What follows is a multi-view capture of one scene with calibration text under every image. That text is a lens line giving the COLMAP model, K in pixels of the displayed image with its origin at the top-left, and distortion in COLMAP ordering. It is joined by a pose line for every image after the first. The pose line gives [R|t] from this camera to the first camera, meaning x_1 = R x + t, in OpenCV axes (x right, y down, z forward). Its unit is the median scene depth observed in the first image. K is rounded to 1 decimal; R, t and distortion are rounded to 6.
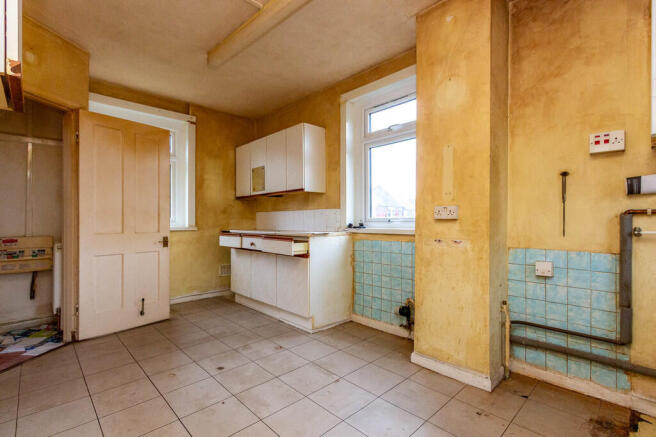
lens RADIAL K [[307.0, 0, 328.0], [0, 307.0, 218.5], [0, 0, 1]] dist [0.001068, -0.000284]
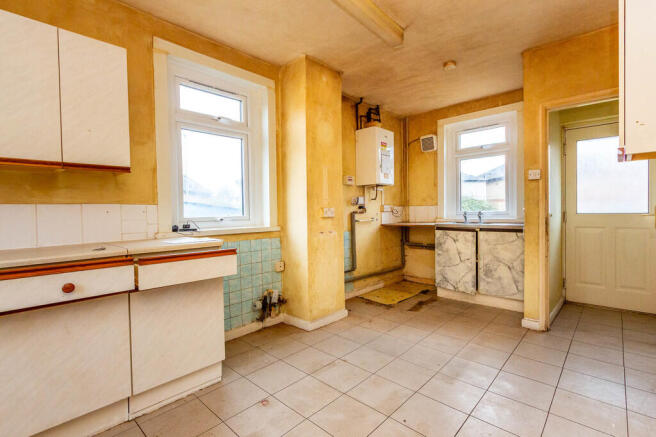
lens RADIAL K [[289.2, 0, 328.0], [0, 289.2, 218.5], [0, 0, 1]] dist [-0.000726, -0.000224]
pose [[-0.026272, -0.021732, 0.999419, -0.888349], [0.010962, 0.999697, 0.022026, -0.018178], [-0.999595, 0.011534, -0.026026, 0.935649]]
